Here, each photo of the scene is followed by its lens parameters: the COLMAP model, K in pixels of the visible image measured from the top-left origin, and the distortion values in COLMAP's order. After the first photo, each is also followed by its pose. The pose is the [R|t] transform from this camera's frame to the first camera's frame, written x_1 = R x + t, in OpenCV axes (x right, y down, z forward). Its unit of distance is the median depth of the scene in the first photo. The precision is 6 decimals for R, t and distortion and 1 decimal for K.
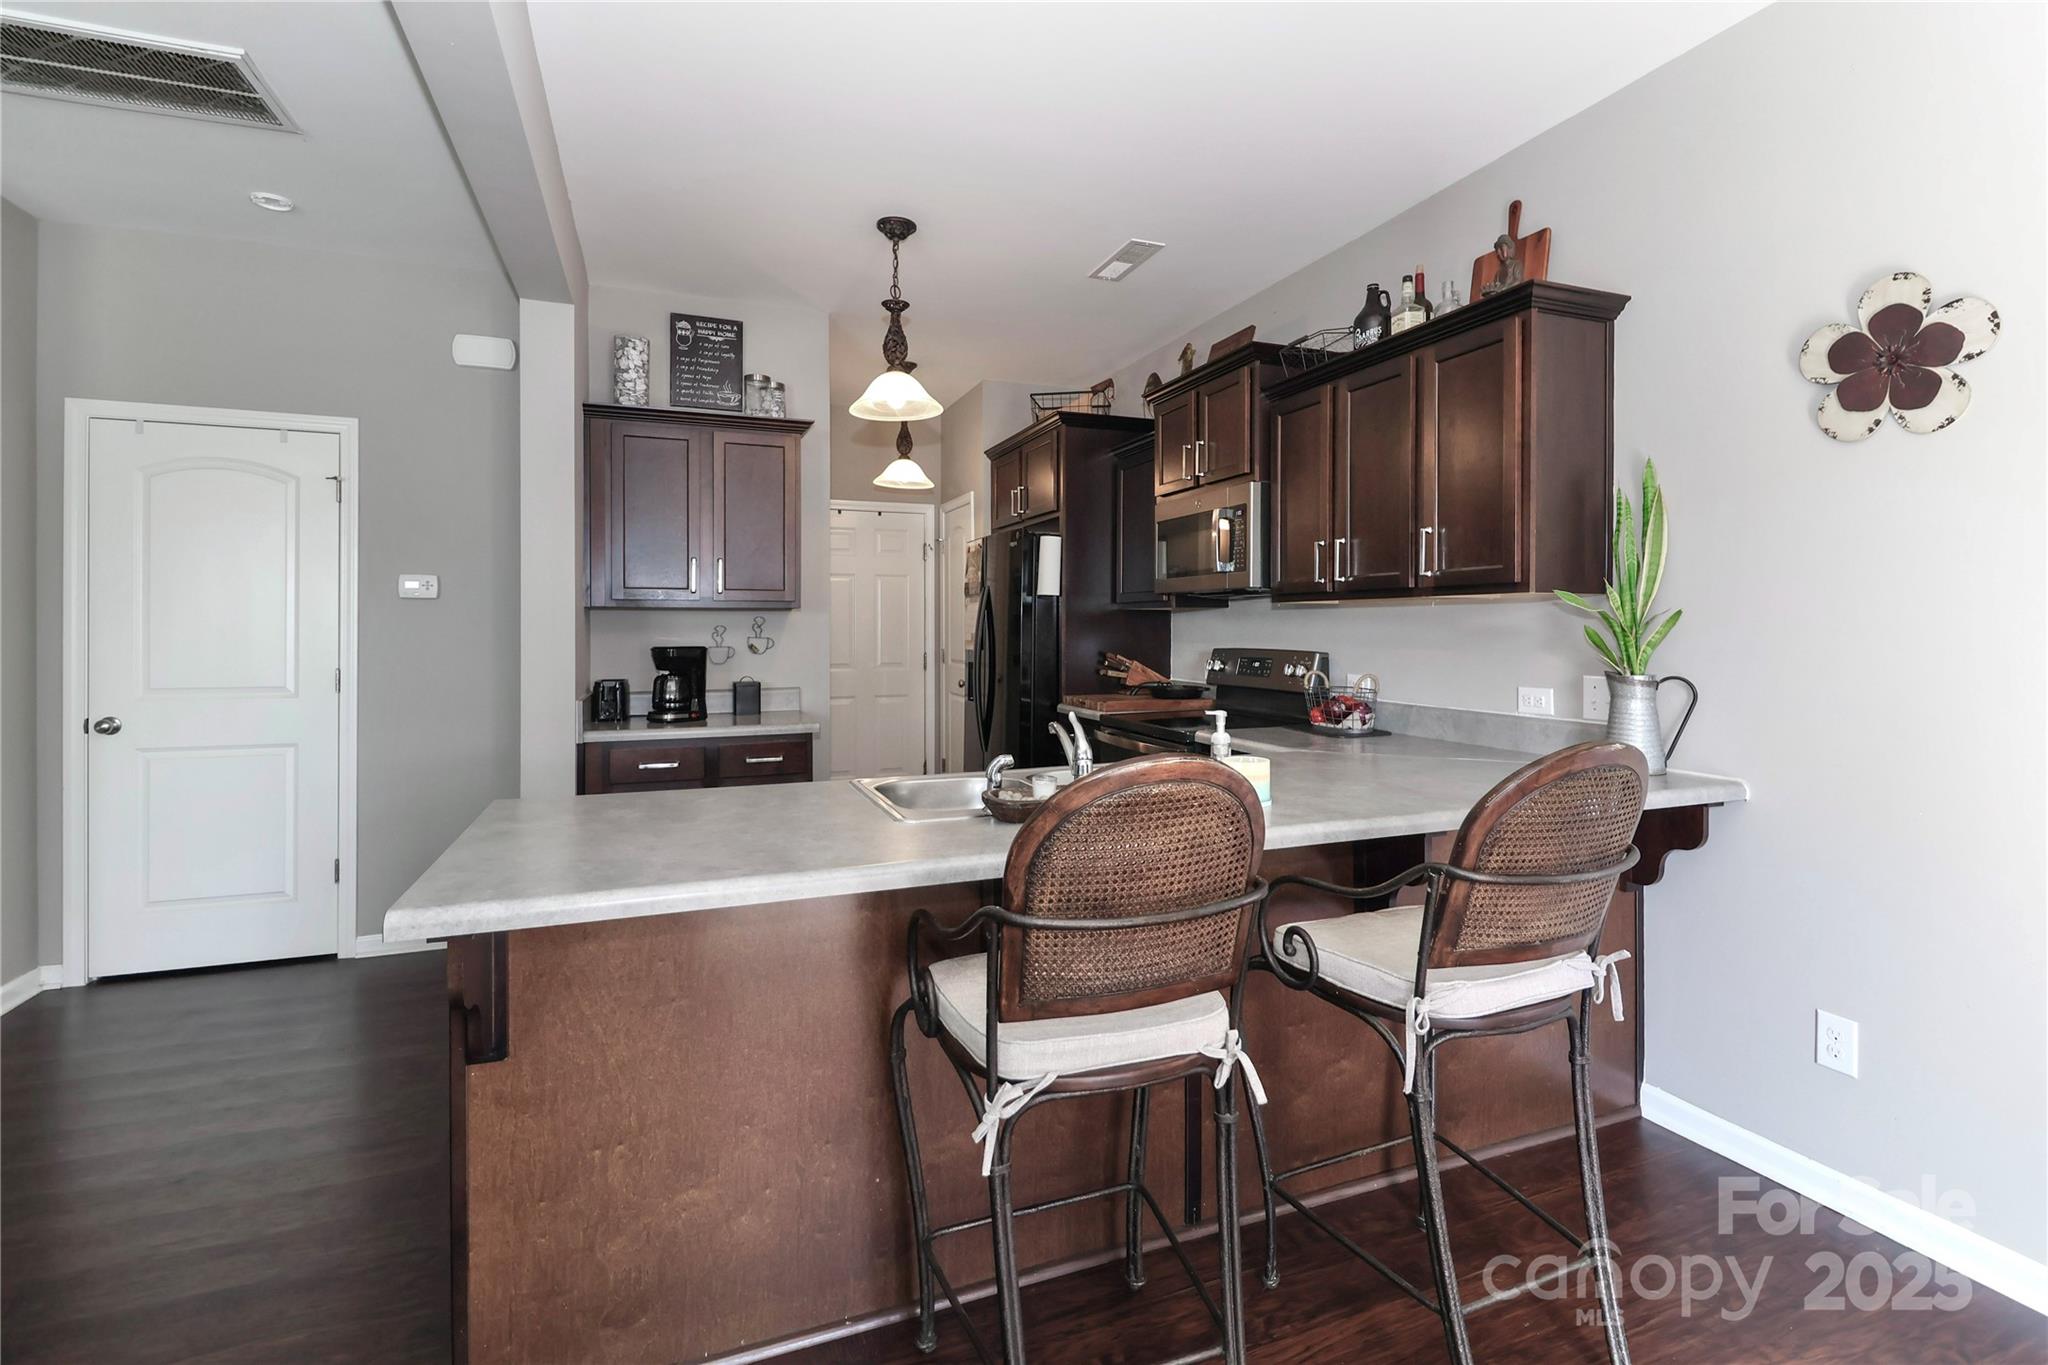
lens RADIAL K [[945.9, 0, 1068.9], [0, 945.9, 643.3], [0, 0, 1]] dist [0.010956, -0.008572]
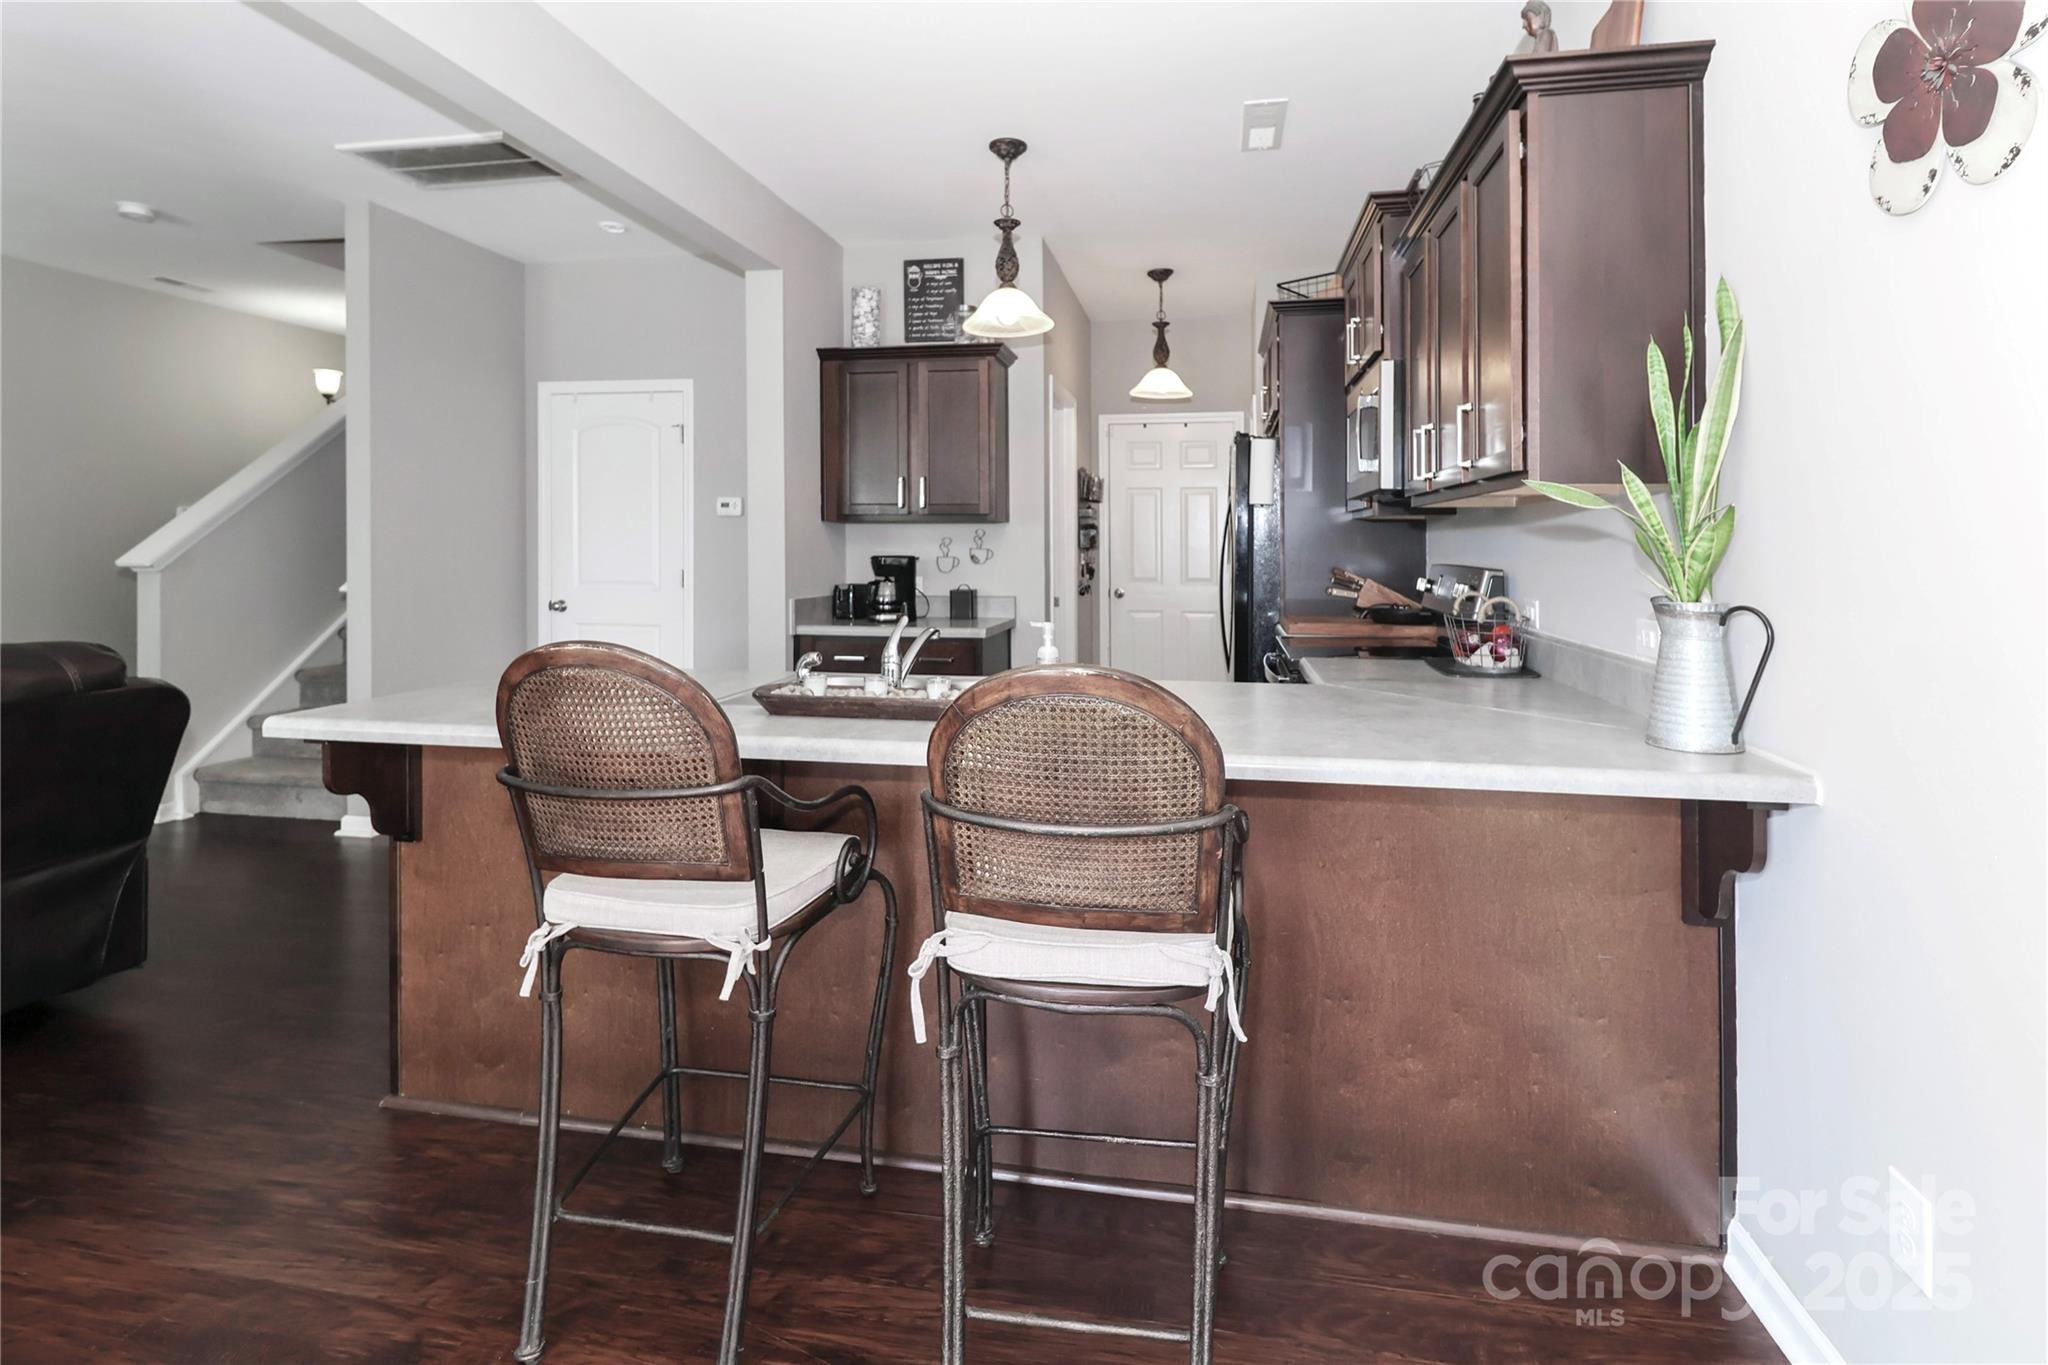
lens RADIAL K [[984.2, 0, 1064.2], [0, 984.2, 568.9], [0, 0, 1]] dist [0.020608, -0.013858]
pose [[0.849619, 0.015254, -0.527177, 0.404936], [-0.011561, 0.999880, 0.010300, 0.004970], [0.527271, -0.002656, 0.849693, 0.113148]]
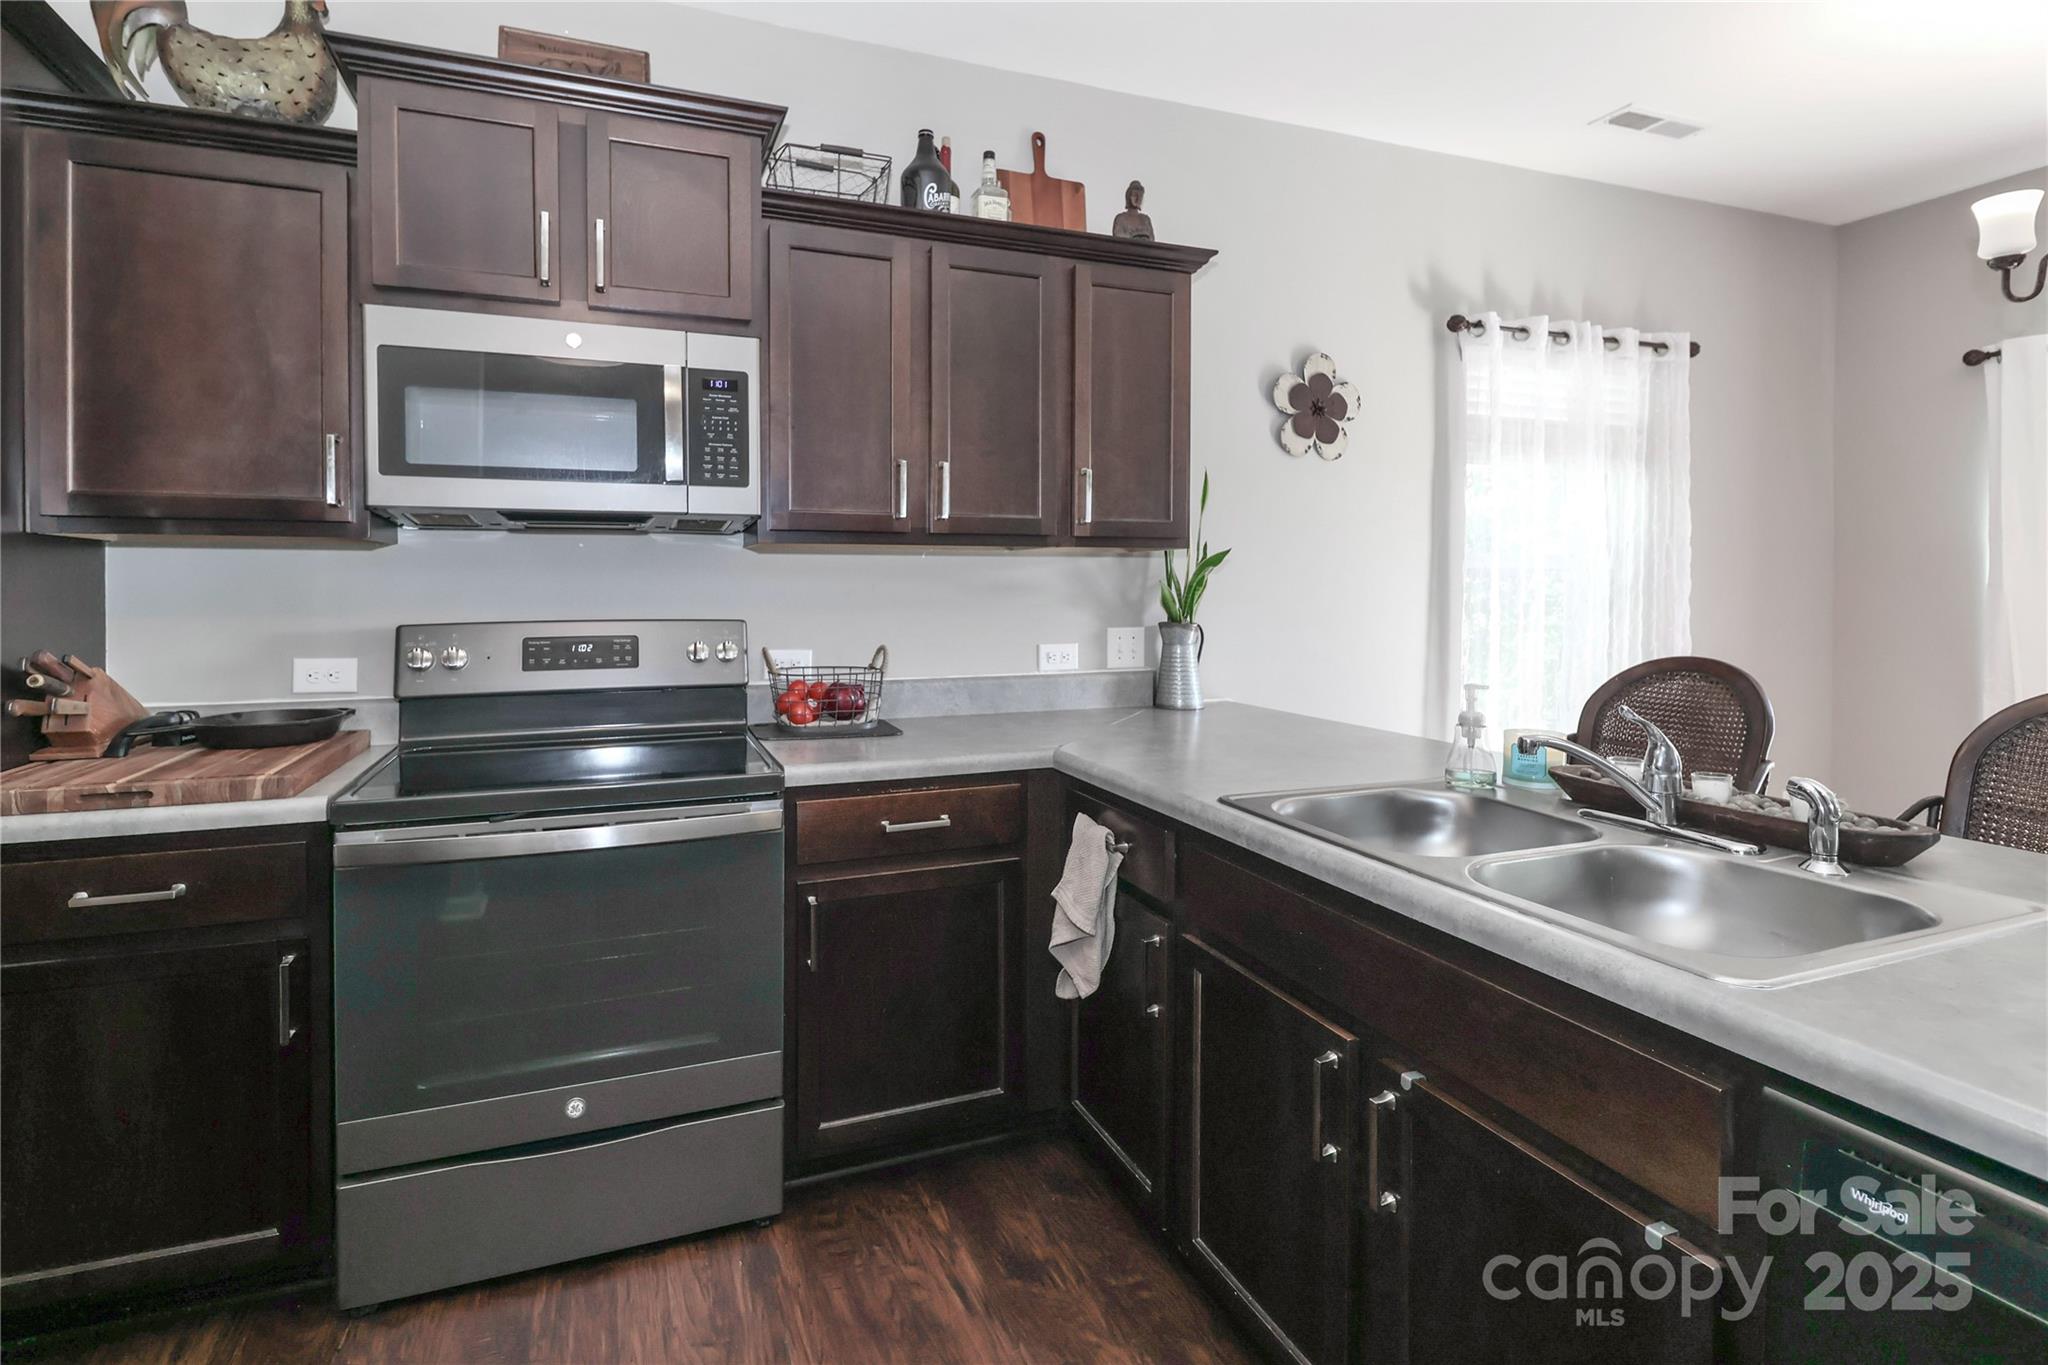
lens RADIAL K [[981.4, 0, 1019.5], [0, 981.4, 598.3], [0, 0, 1]] dist [0.021013, -0.013639]
pose [[0.037351, -0.014269, 0.999200, -0.414067], [0.017594, 0.999752, 0.013619, -0.011493], [-0.999147, 0.017072, 0.037593, 0.787594]]
